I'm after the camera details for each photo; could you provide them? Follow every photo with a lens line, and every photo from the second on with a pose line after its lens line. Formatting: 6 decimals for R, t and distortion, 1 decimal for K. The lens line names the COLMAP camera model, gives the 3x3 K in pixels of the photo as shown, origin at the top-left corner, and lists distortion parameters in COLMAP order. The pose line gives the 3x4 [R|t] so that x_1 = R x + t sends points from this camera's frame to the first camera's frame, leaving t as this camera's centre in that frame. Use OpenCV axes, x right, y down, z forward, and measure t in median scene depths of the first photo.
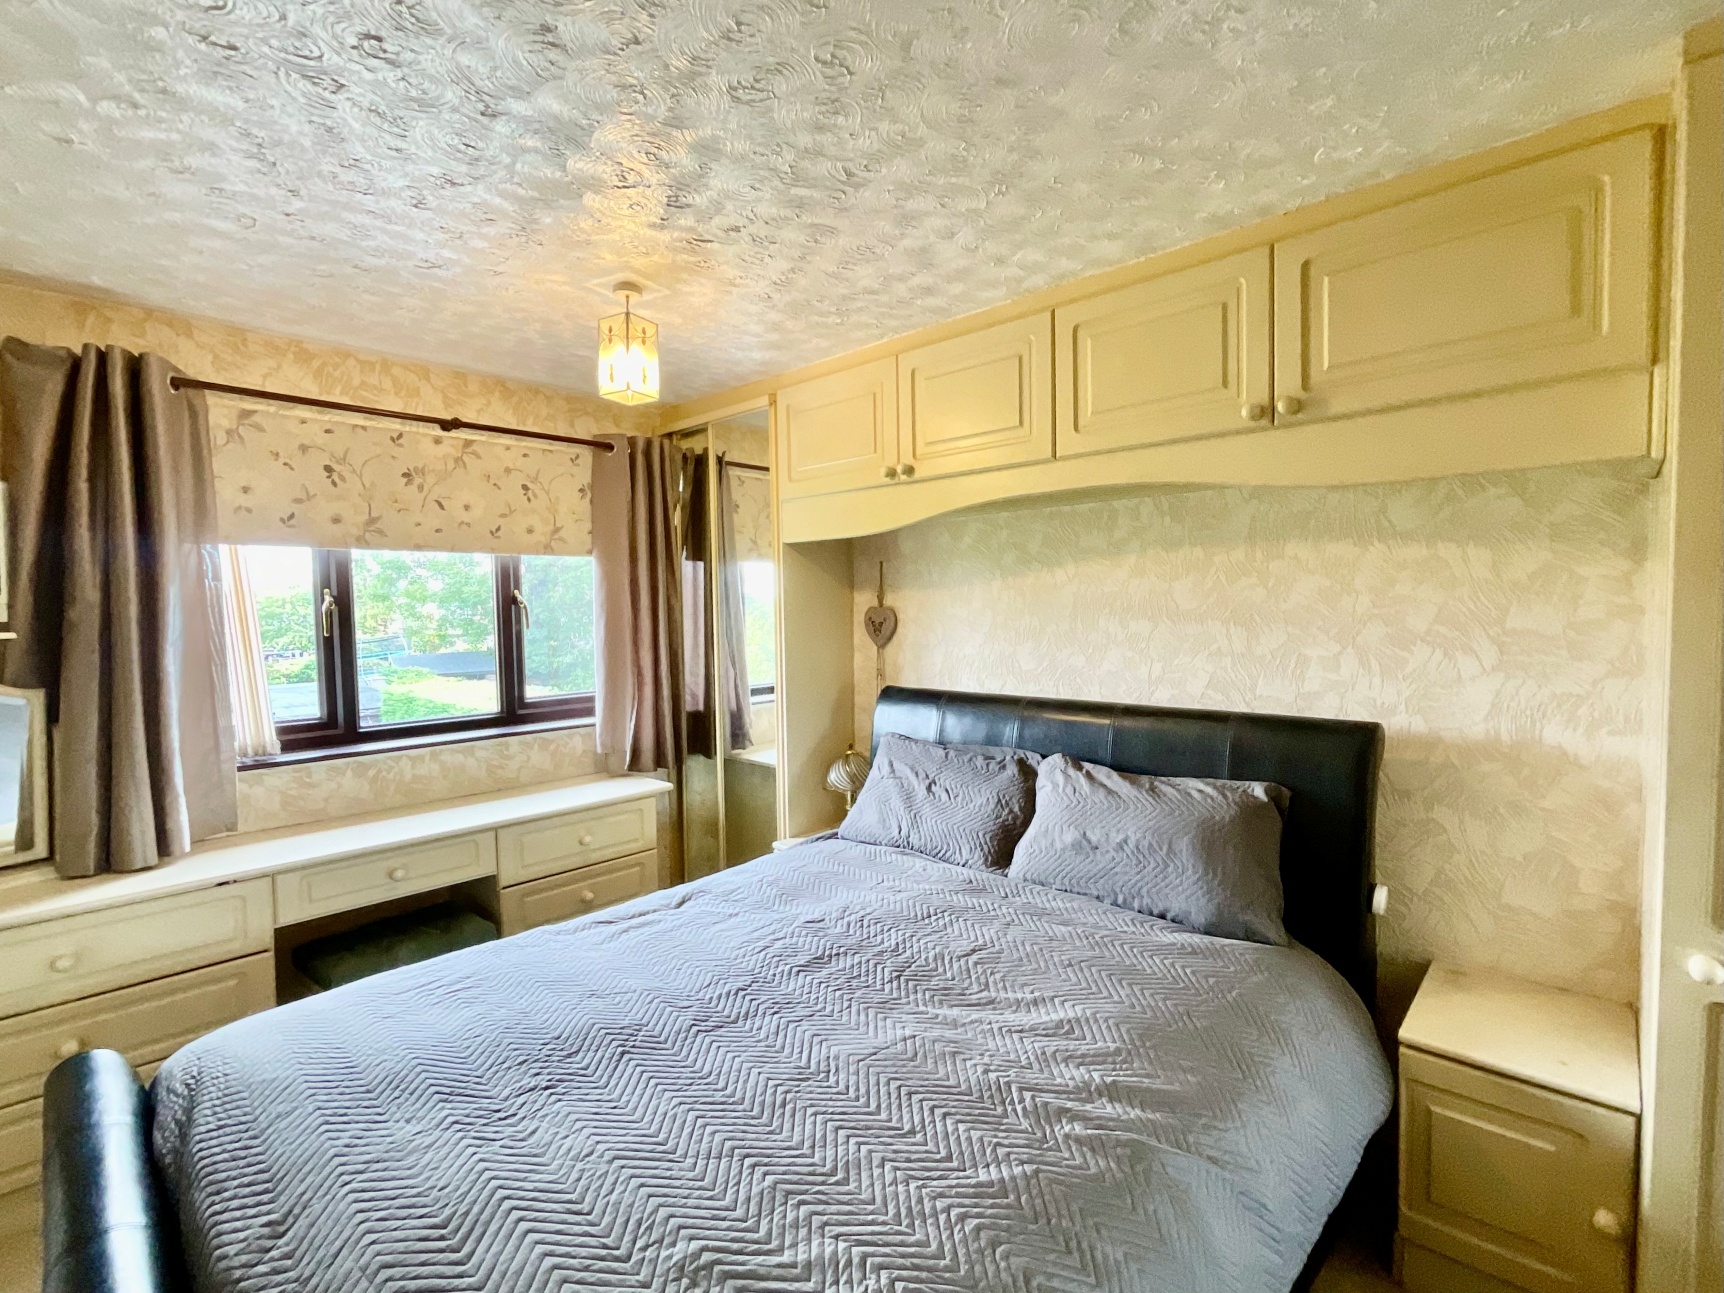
lens RADIAL K [[720.8, 0, 877.0], [0, 720.8, 642.6], [0, 0, 1]] dist [-0.001063, 0.000290]
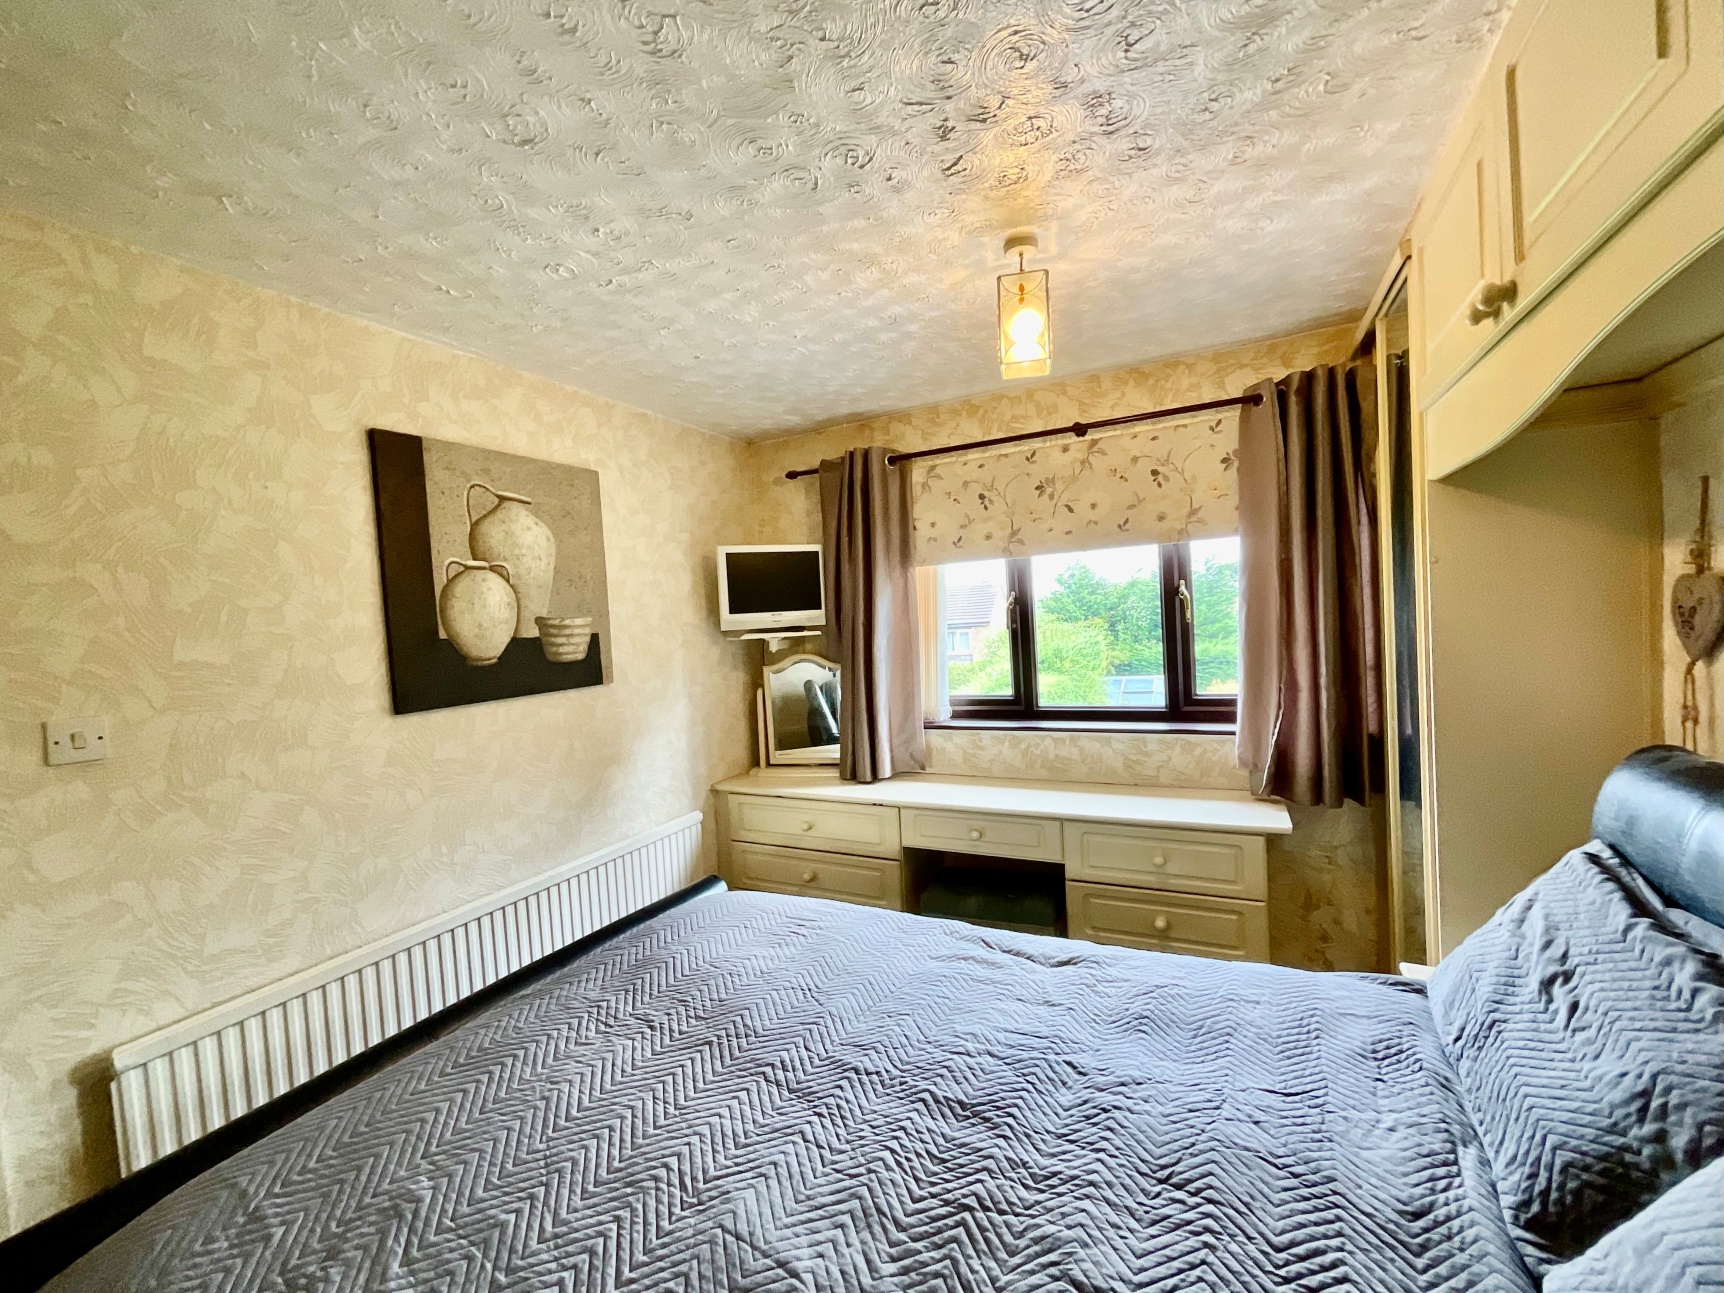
lens RADIAL K [[698.0, 0, 862.5], [0, 698.0, 647.8], [0, 0, 1]] dist [-0.002763, 0.000088]
pose [[0.316942, 0.033939, -0.947838, 0.292542], [0.004545, 0.999294, 0.037301, -0.024451], [0.948434, -0.016131, 0.316564, 0.382430]]
